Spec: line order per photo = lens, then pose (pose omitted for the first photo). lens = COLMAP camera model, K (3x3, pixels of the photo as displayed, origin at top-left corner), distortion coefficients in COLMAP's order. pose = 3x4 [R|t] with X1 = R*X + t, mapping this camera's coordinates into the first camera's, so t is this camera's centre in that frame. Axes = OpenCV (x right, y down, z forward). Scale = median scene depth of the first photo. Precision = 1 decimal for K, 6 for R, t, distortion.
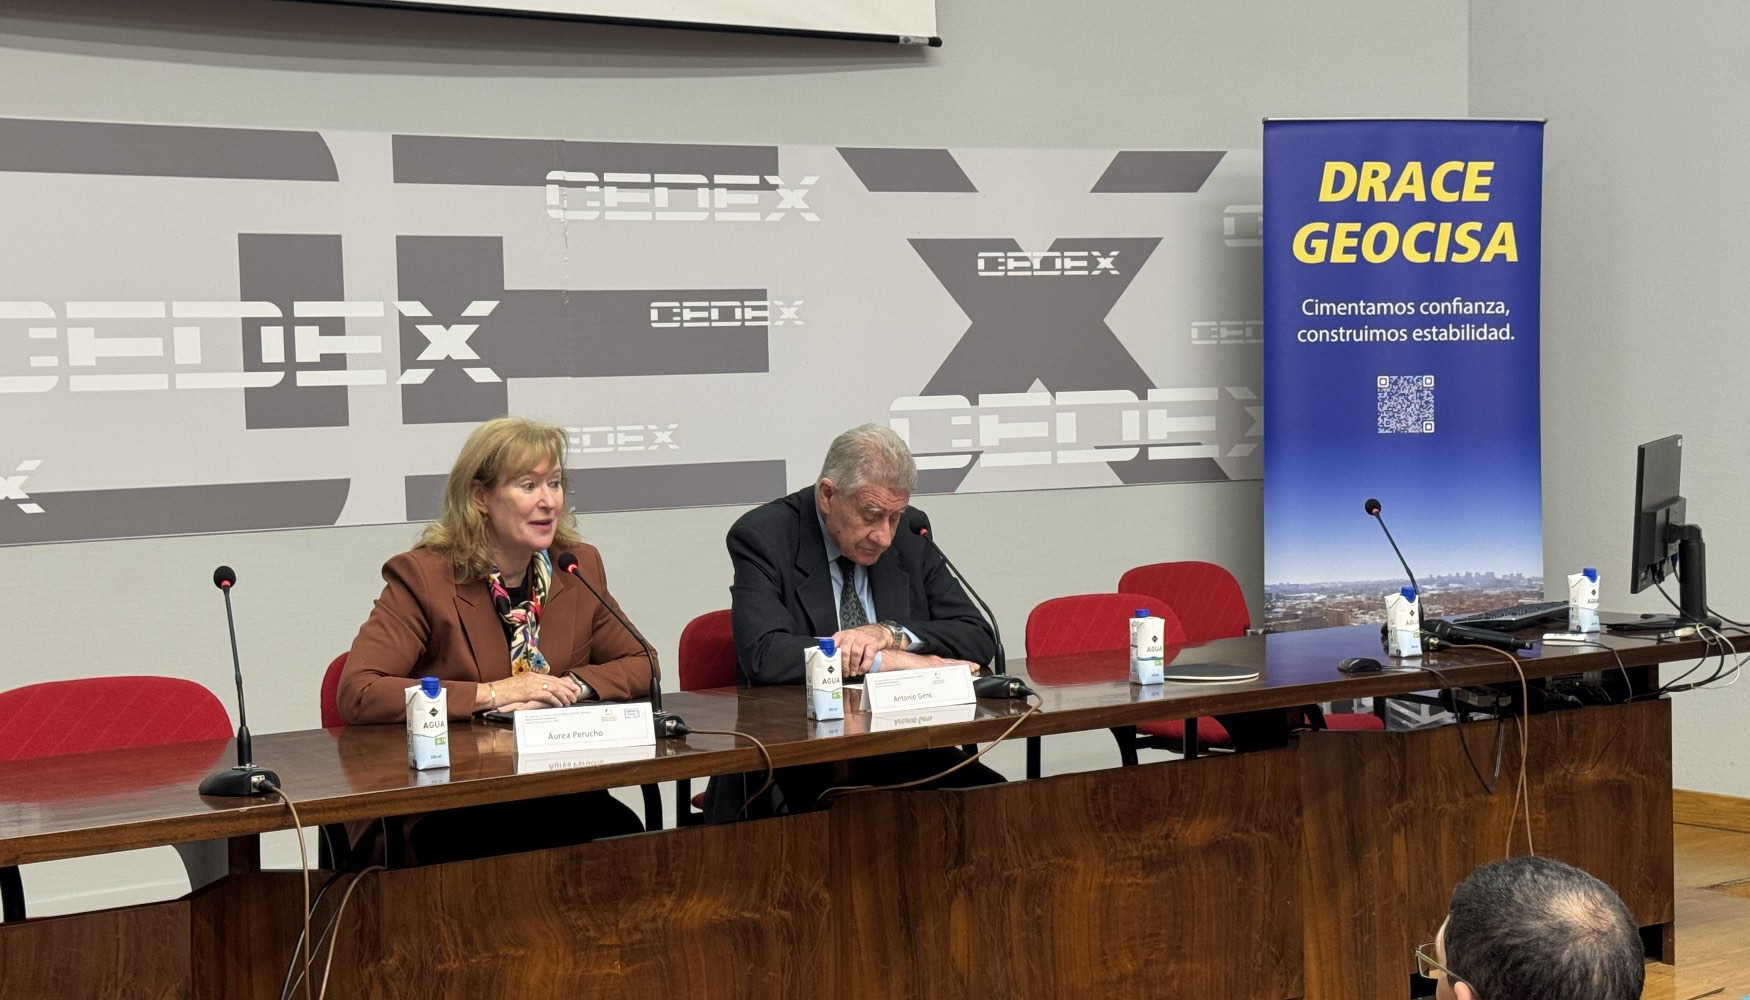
lens RADIAL K [[2632.0, 0, 871.8], [0, 2632.0, 498.7], [0, 0, 1]] dist [0.149435, -0.121194]
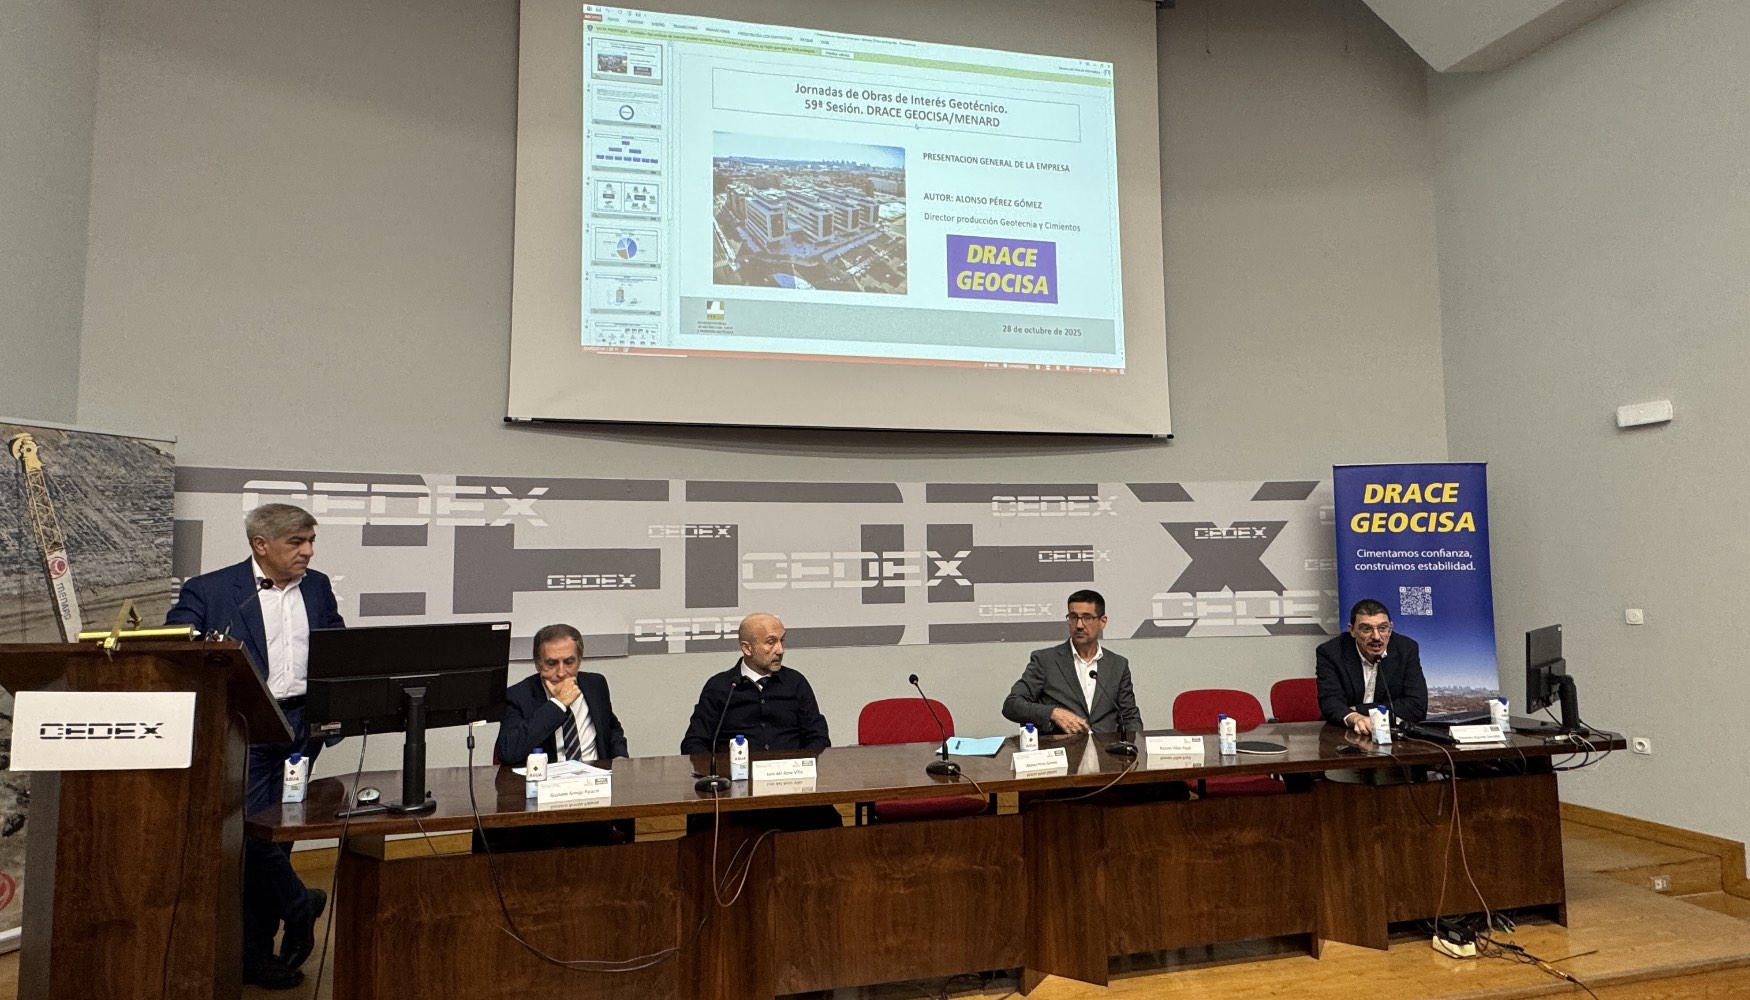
lens RADIAL K [[923.6, 0, 888.7], [0, 923.6, 499.7], [0, 0, 1]] dist [-0.001256, 0.000473]
pose [[0.927903, -0.020868, -0.372237, 0.103417], [-0.025588, 0.992513, -0.119426, -0.020150], [0.371943, 0.120341, 0.920422, 0.208244]]
